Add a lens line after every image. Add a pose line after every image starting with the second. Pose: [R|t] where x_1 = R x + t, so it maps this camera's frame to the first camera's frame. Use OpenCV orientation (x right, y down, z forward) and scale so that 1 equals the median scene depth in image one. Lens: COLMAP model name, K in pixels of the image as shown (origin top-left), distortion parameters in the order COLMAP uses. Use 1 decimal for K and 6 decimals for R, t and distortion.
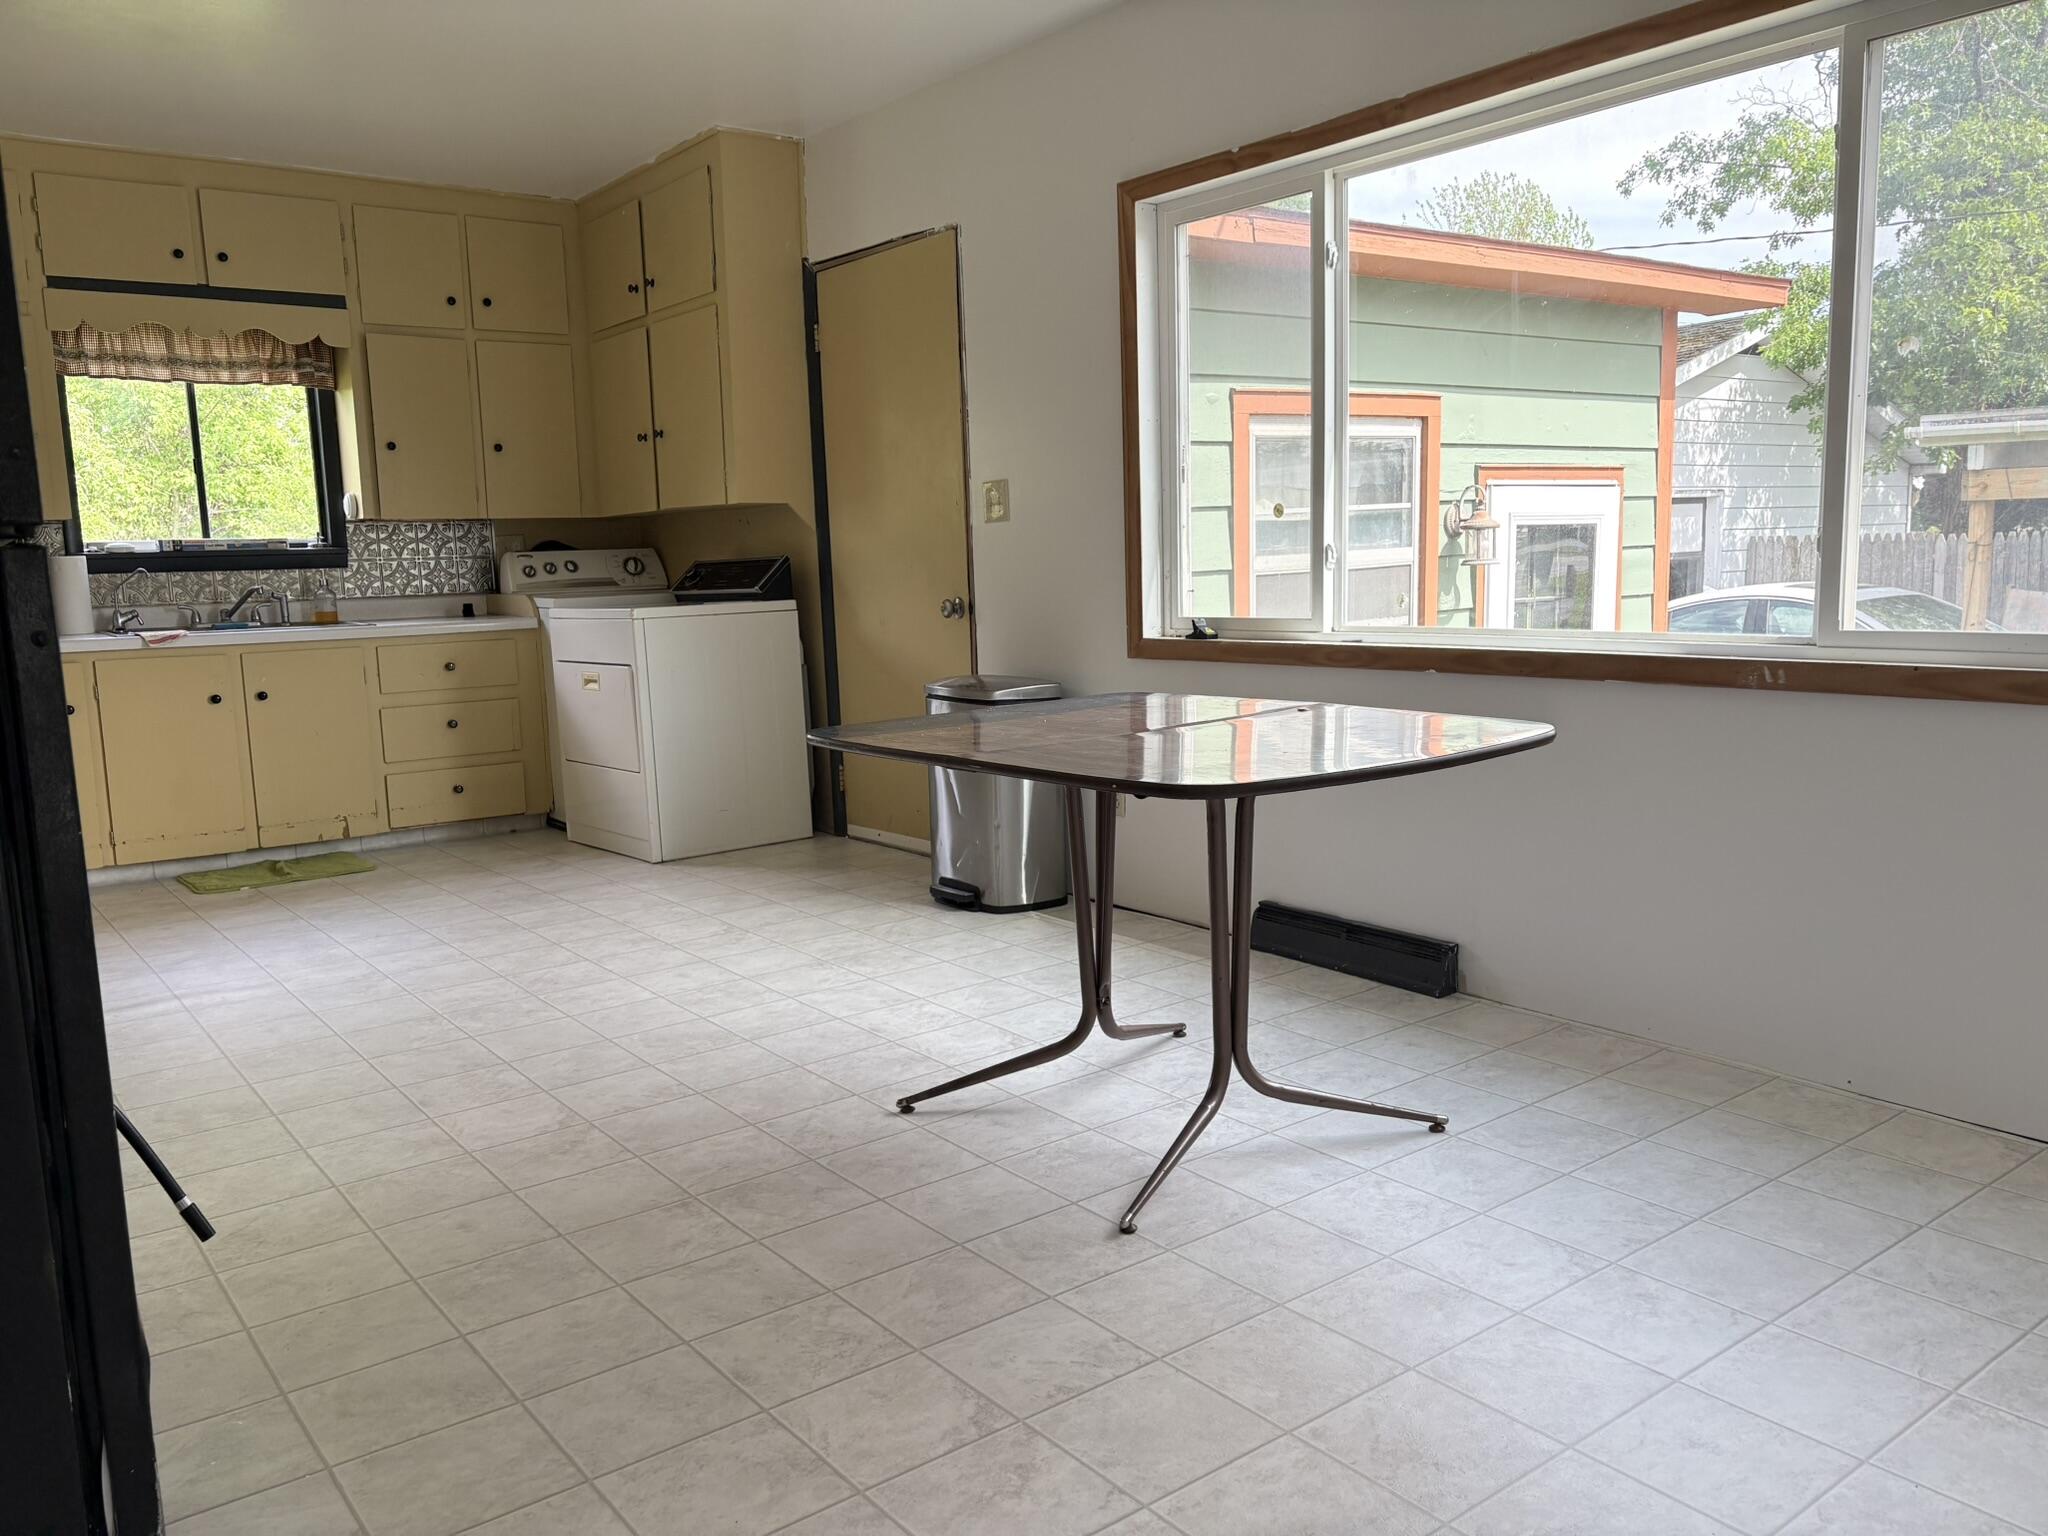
lens RADIAL K [[1552.9, 0, 1024.0], [0, 1552.9, 768.0], [0, 0, 1]] dist [0.073223, -0.064379]
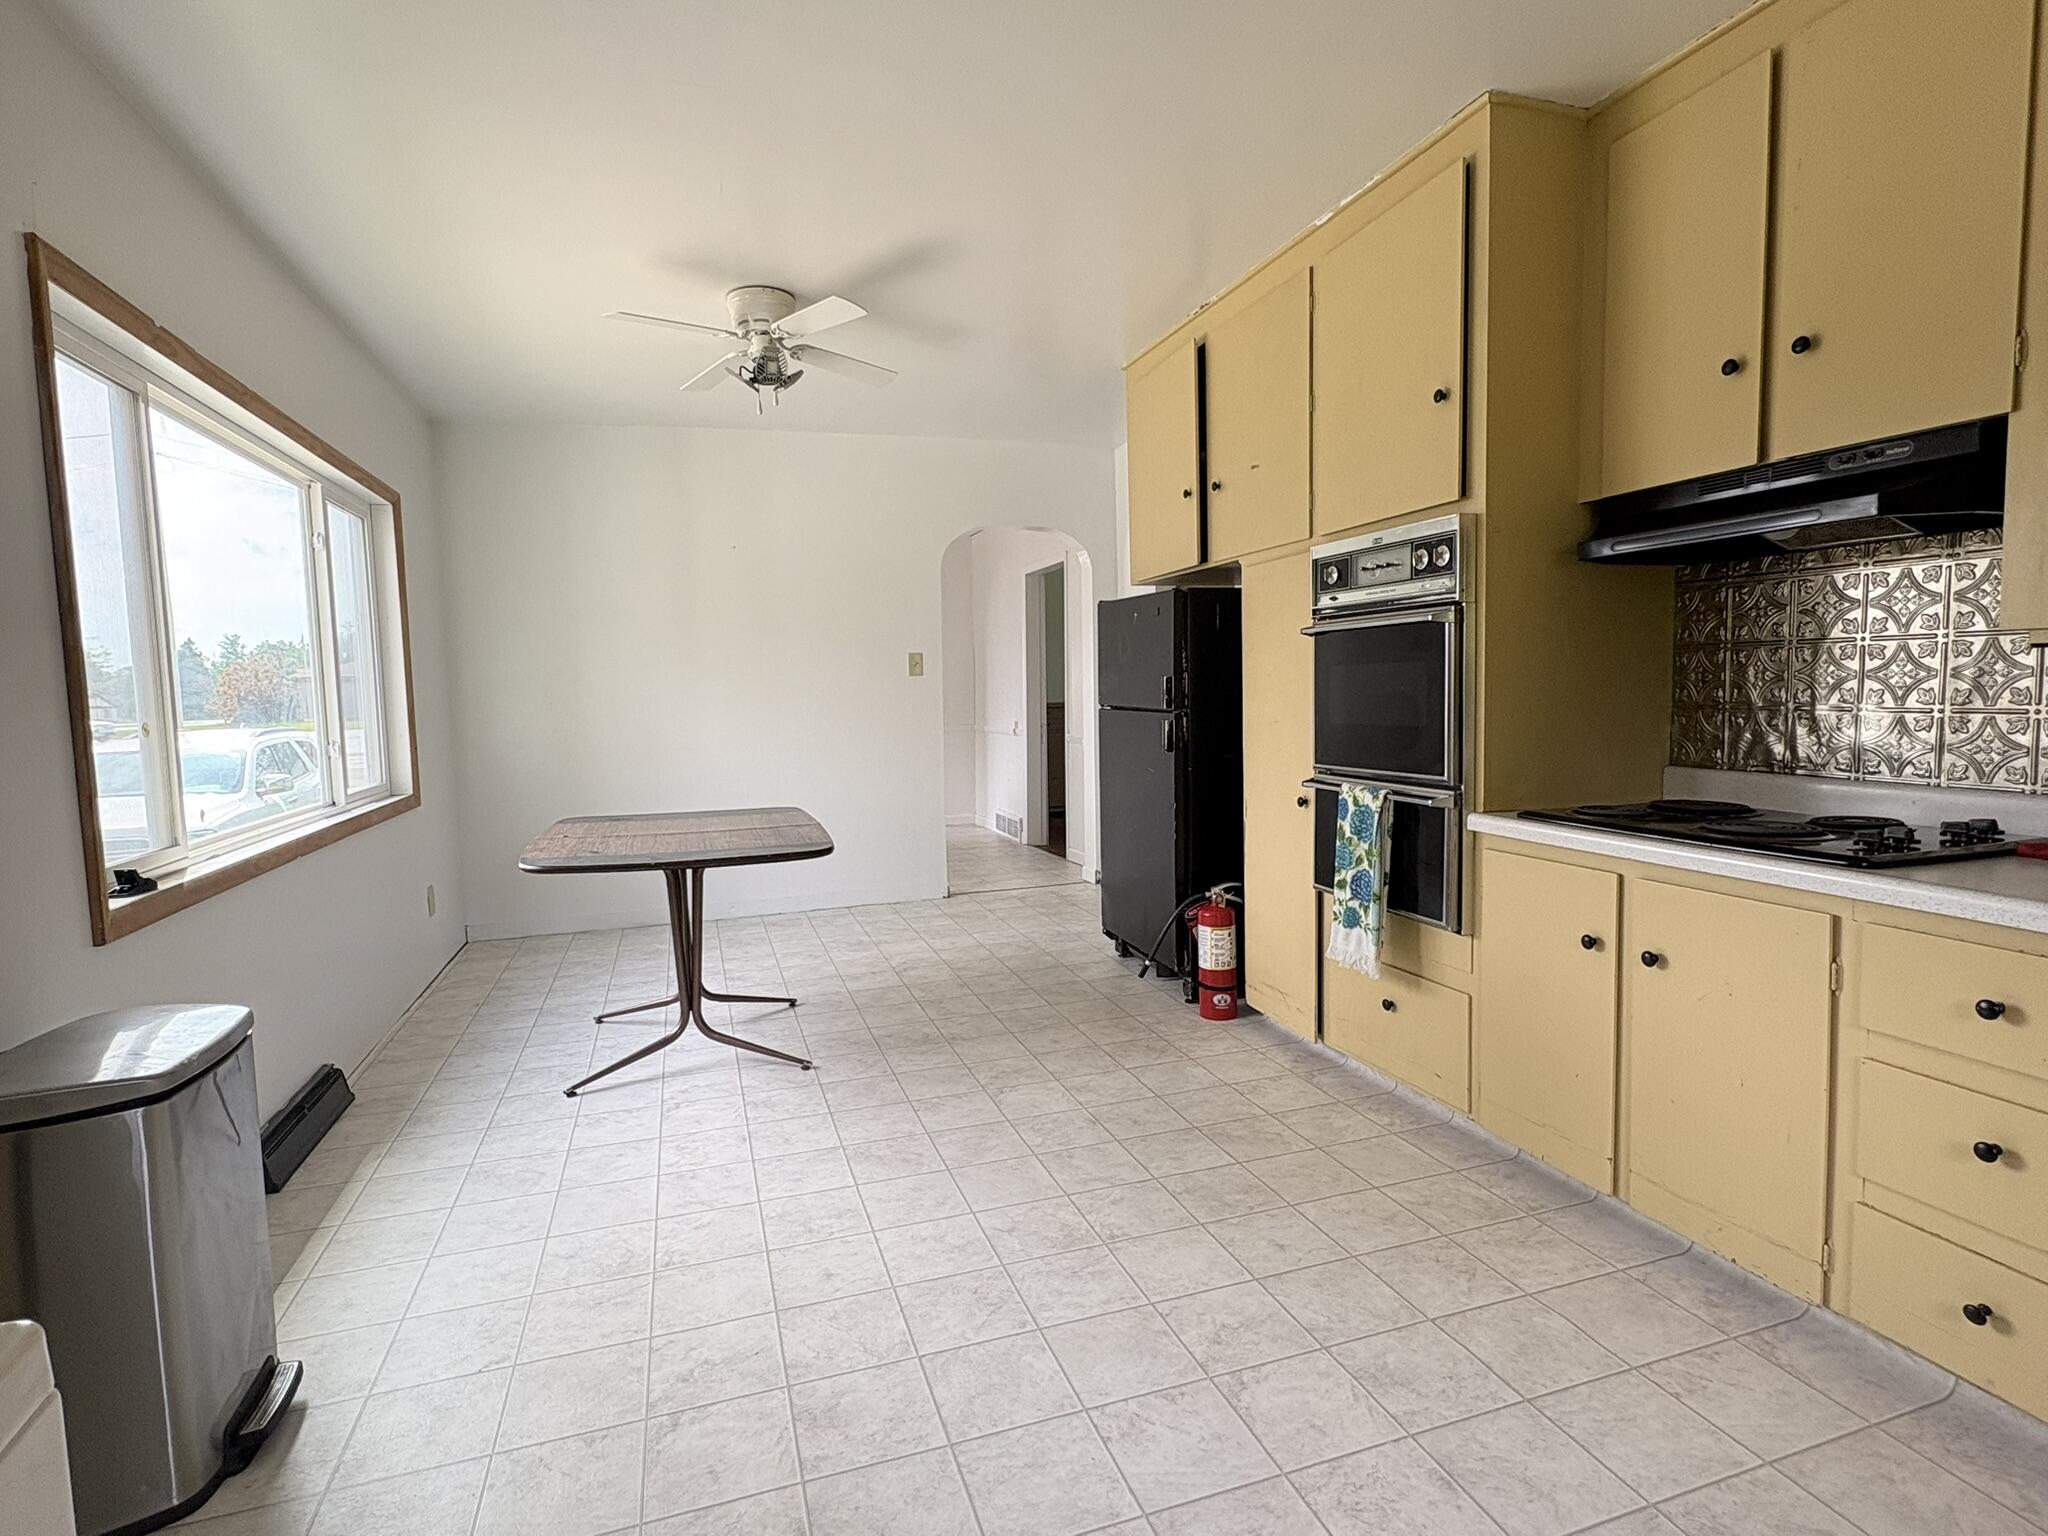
lens RADIAL K [[968.8, 0, 1025.5], [0, 968.8, 765.3], [0, 0, 1]] dist [-0.003267, -0.000662]
pose [[-0.946780, 0.026487, 0.320788, -0.335812], [0.095044, 0.975176, 0.199996, -0.146791], [-0.307528, 0.219841, -0.925795, 0.958872]]
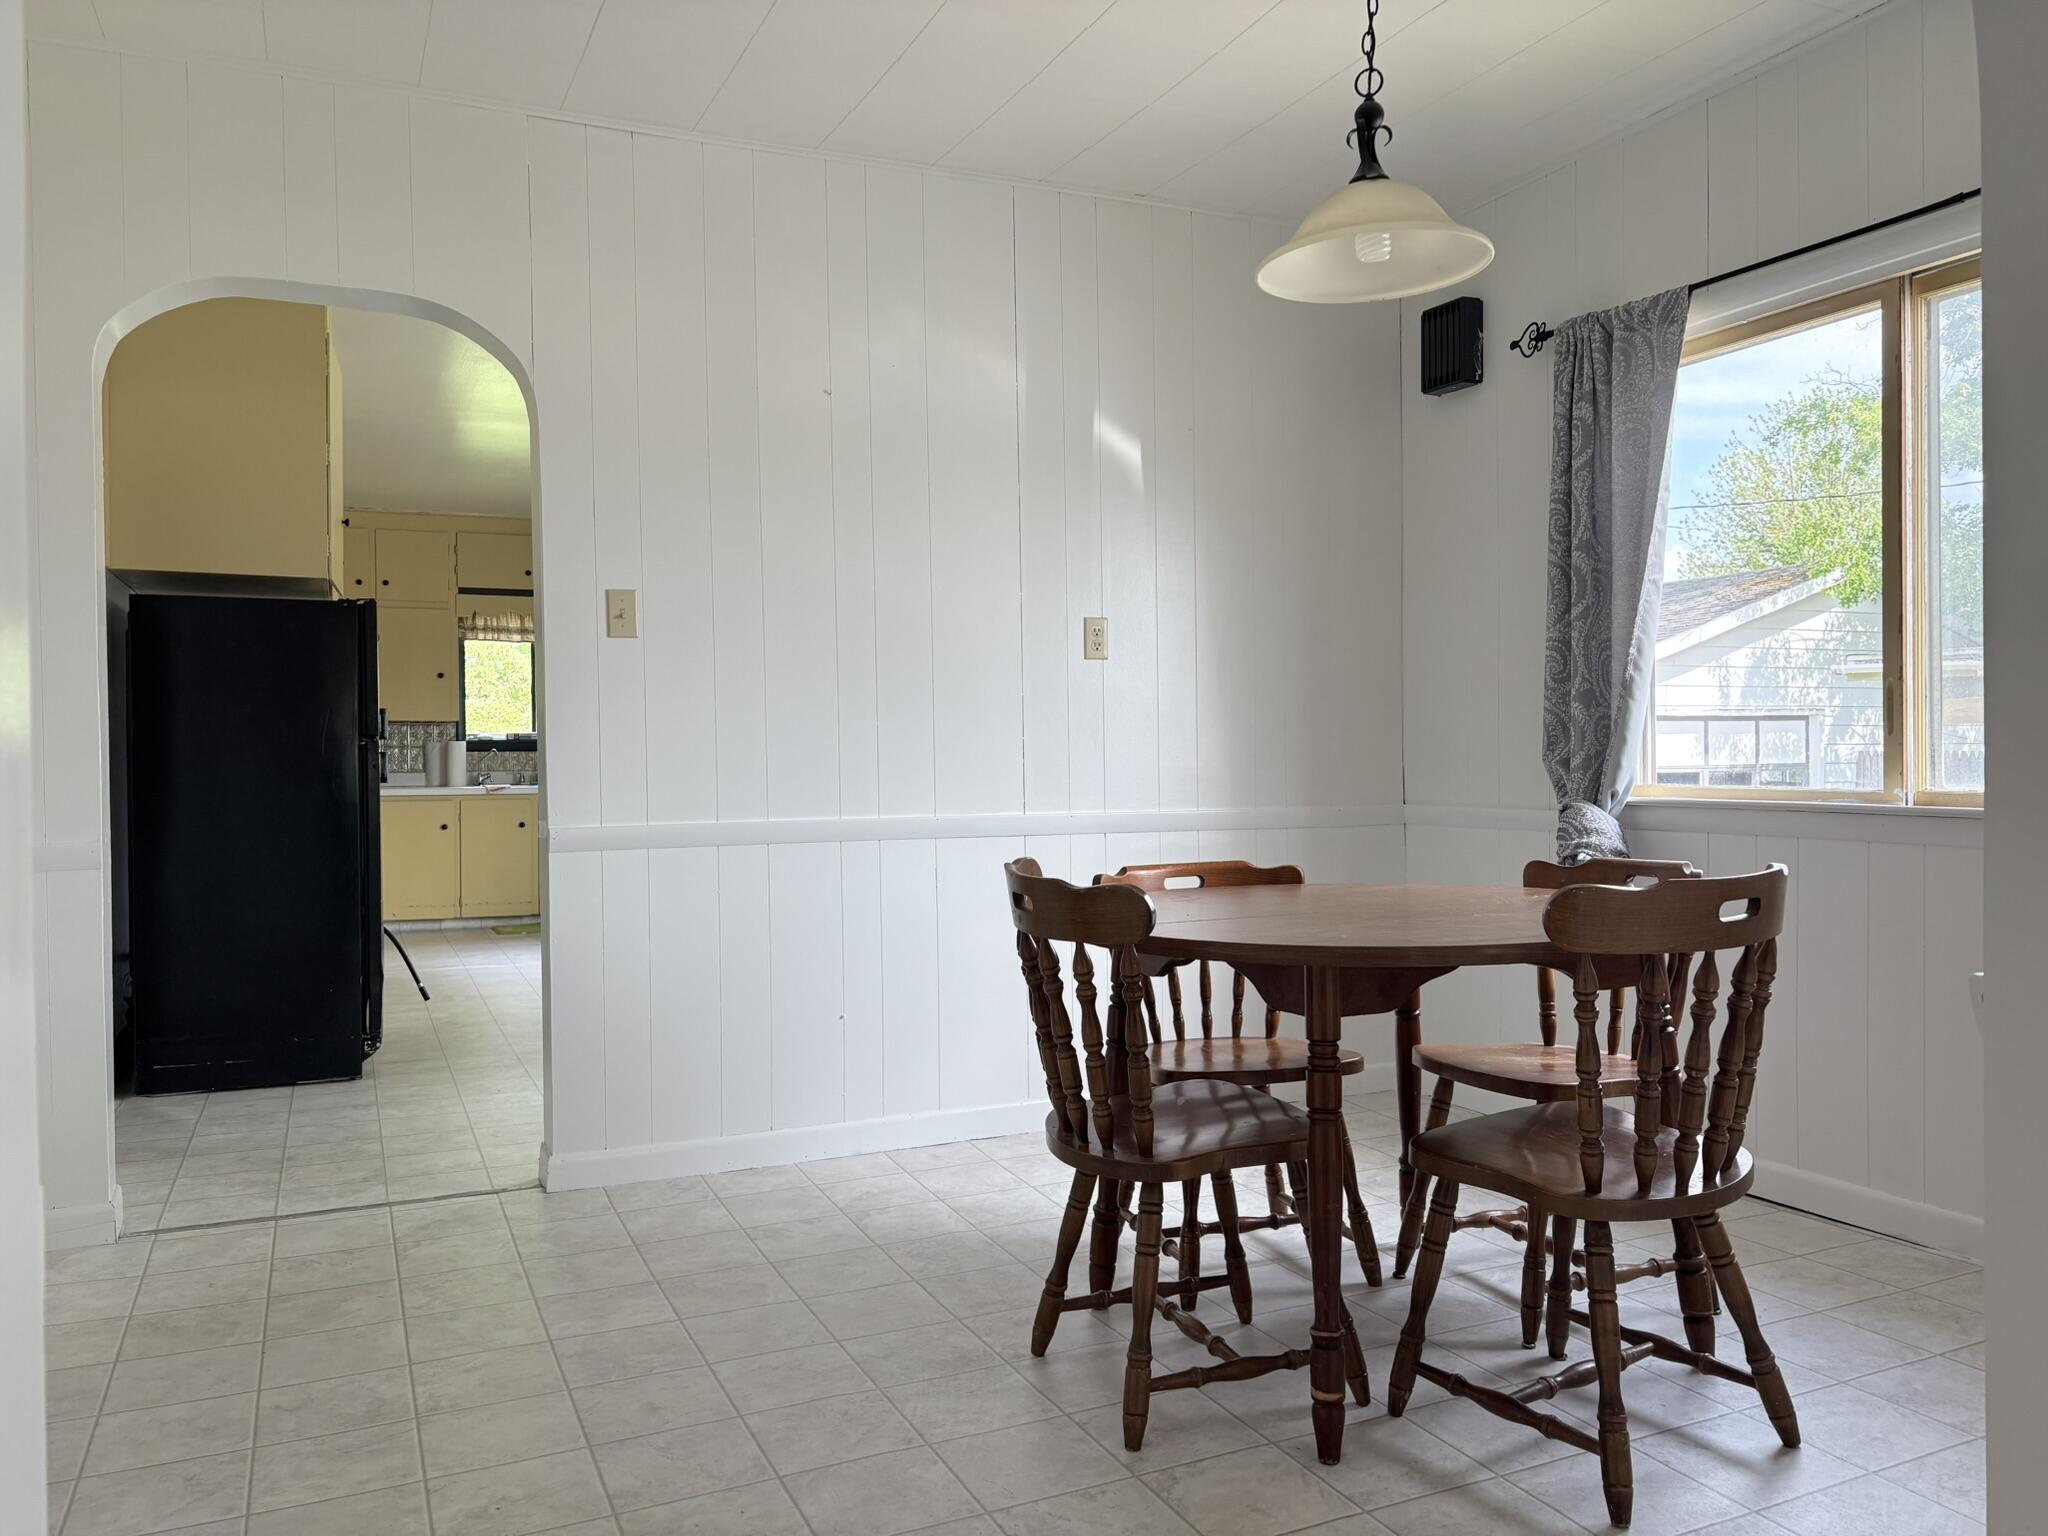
lens RADIAL K [[1552.9, 0, 1024.0], [0, 1552.9, 768.0], [0, 0, 1]] dist [0.073223, -0.064379]
pose [[0.972325, 0.023449, -0.232451, 0.393843], [-0.052351, 0.991518, -0.118959, 0.065712], [0.227690, 0.127836, 0.965306, -0.504883]]
